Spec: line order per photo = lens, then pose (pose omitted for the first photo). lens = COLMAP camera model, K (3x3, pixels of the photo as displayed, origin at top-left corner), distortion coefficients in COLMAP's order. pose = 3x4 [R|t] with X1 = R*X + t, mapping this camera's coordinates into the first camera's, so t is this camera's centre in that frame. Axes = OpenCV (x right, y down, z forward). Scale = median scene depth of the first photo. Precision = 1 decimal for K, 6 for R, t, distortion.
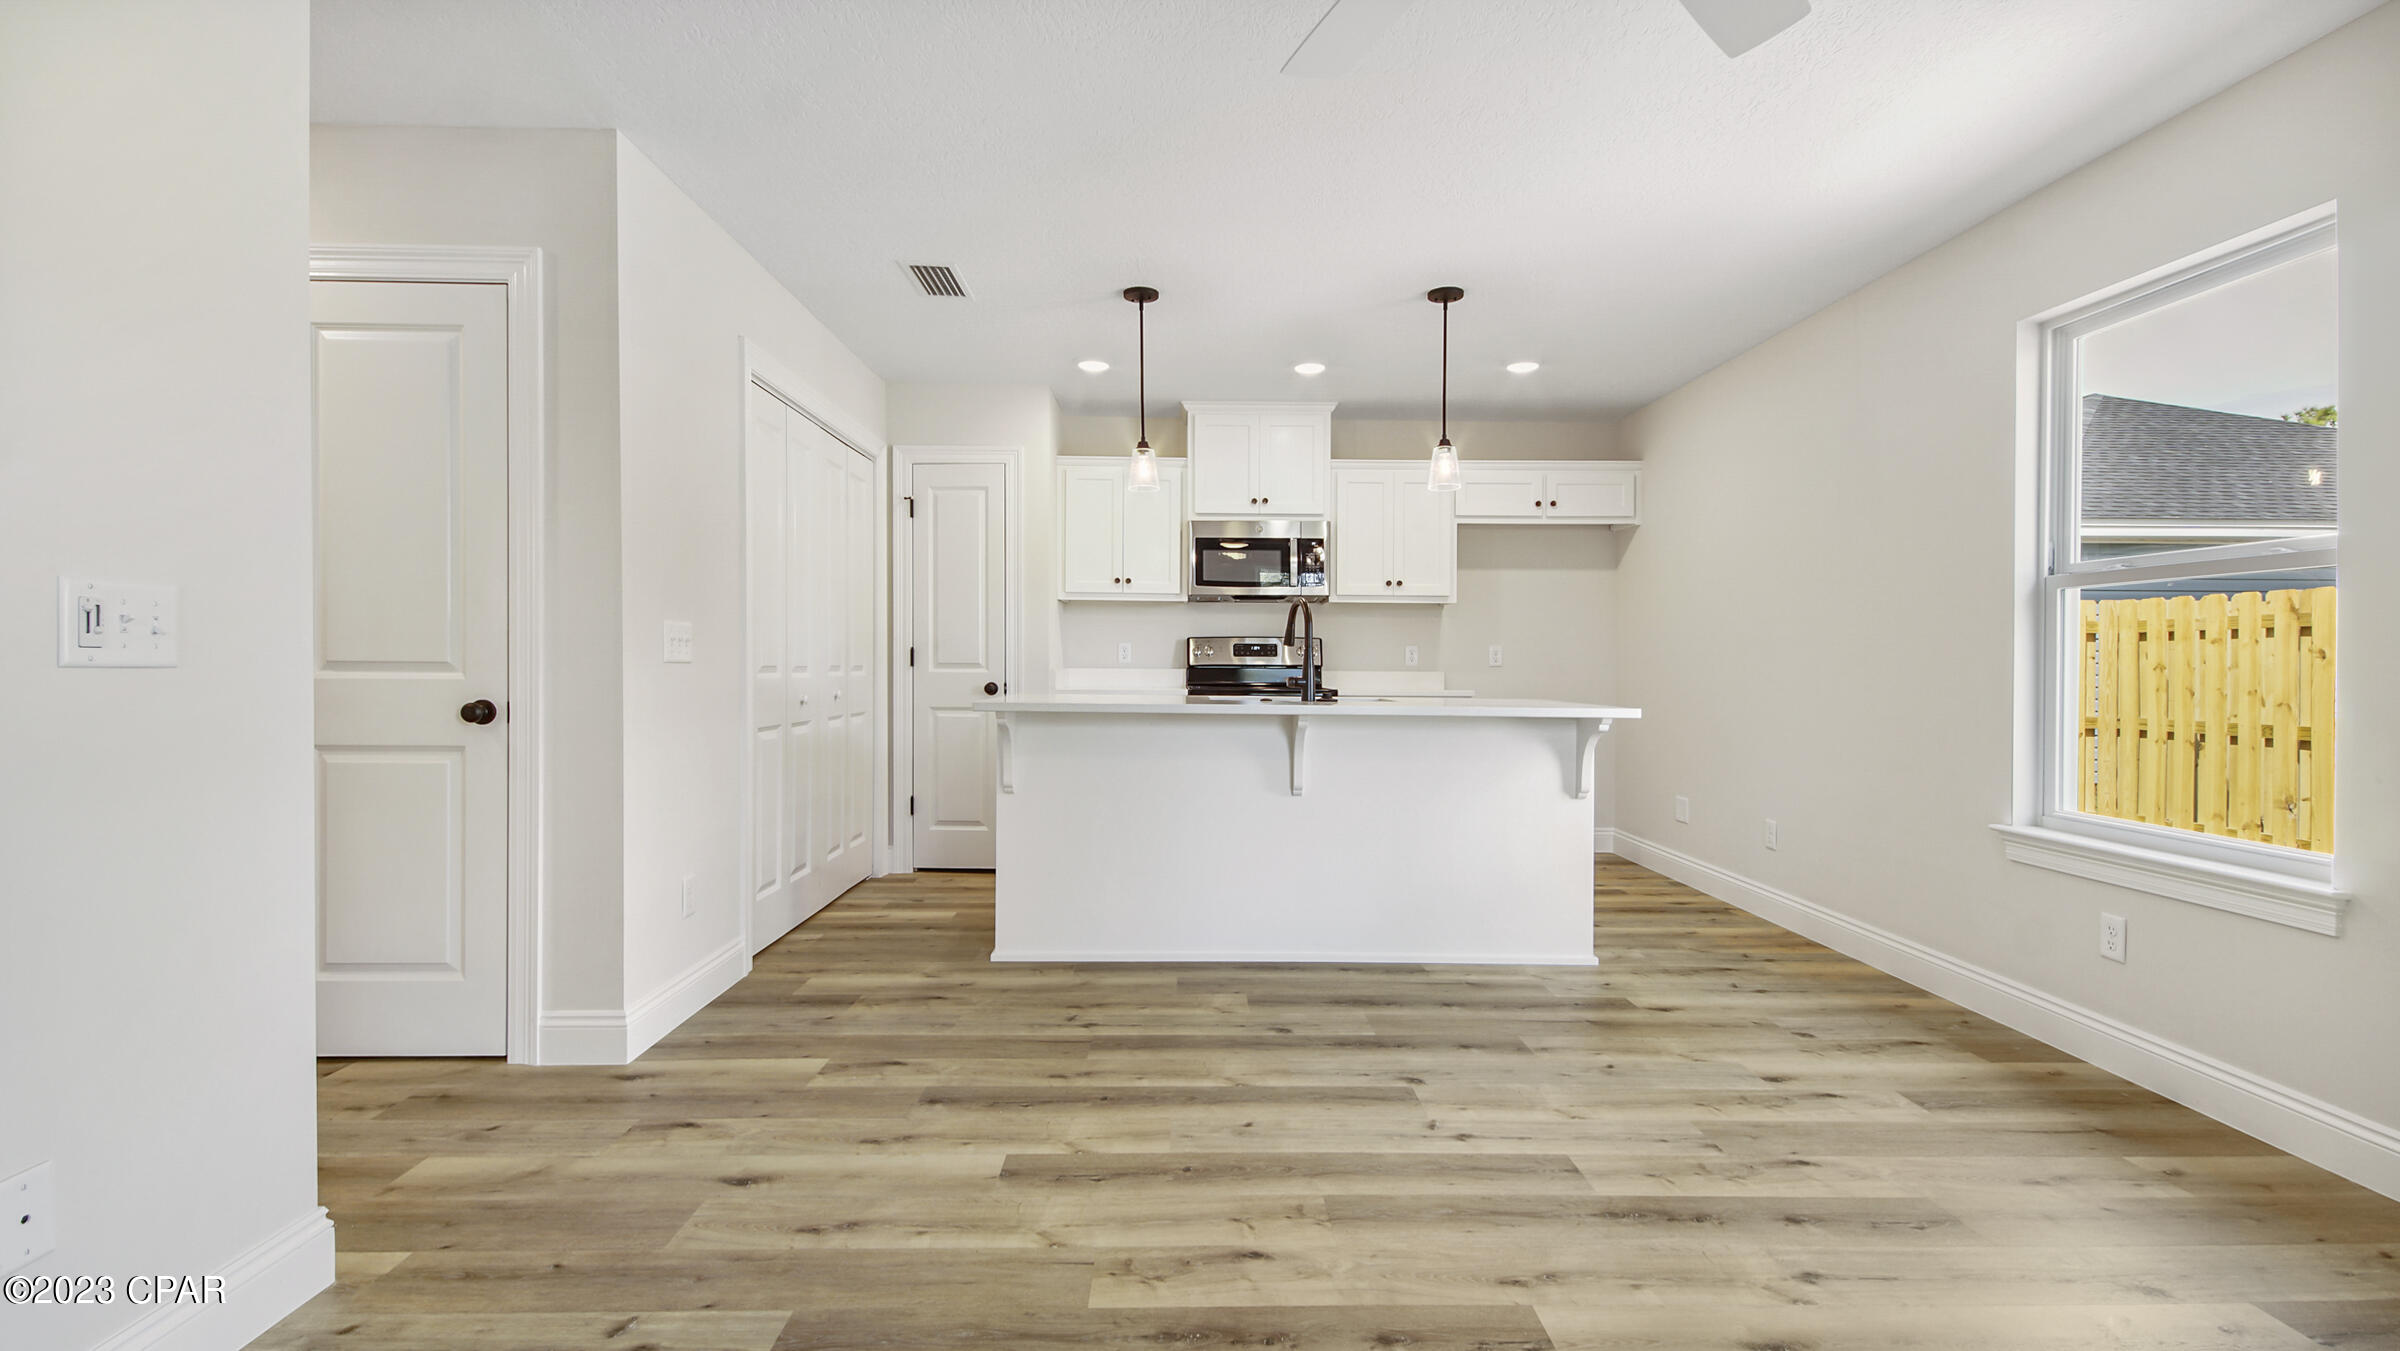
lens RADIAL K [[1034.6, 0, 1198.0], [0, 1034.6, 674.2], [0, 0, 1]] dist [0.000488, -0.000125]
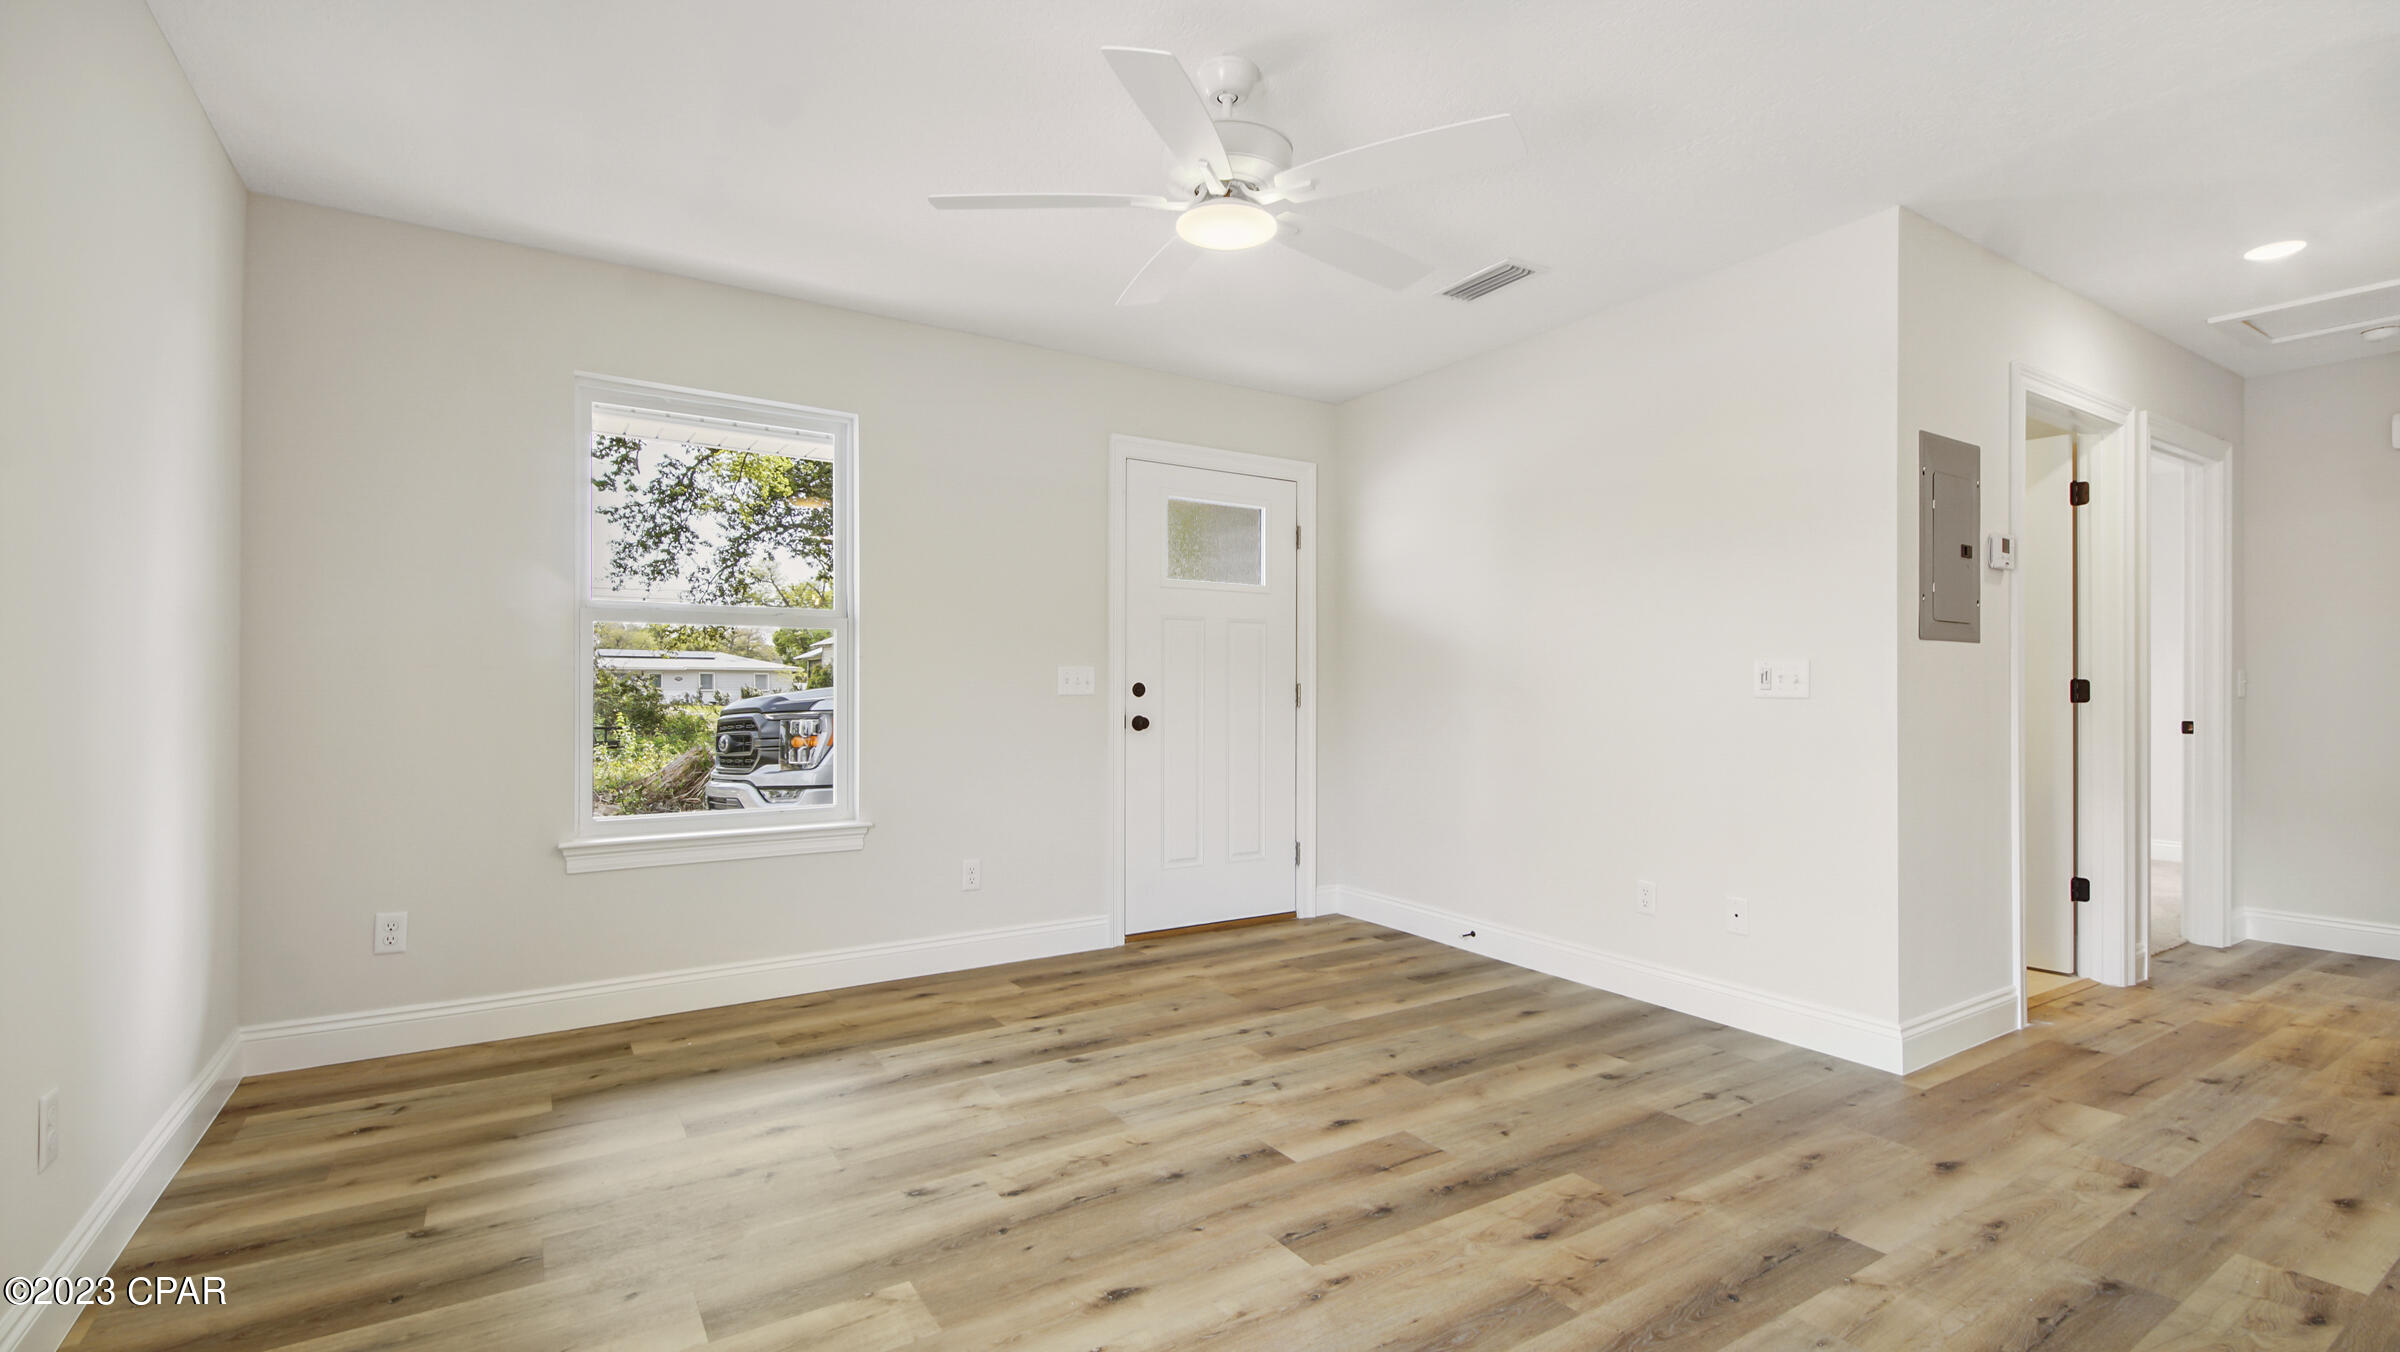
lens RADIAL K [[1073.8, 0, 1199.3], [0, 1073.8, 681.6], [0, 0, 1]] dist [-0.000112, 0.000015]
pose [[-0.851640, -0.010873, -0.524014, 0.936725], [-0.010754, 0.999937, -0.003270, -0.015691], [0.524017, 0.002851, -0.851703, 1.728047]]
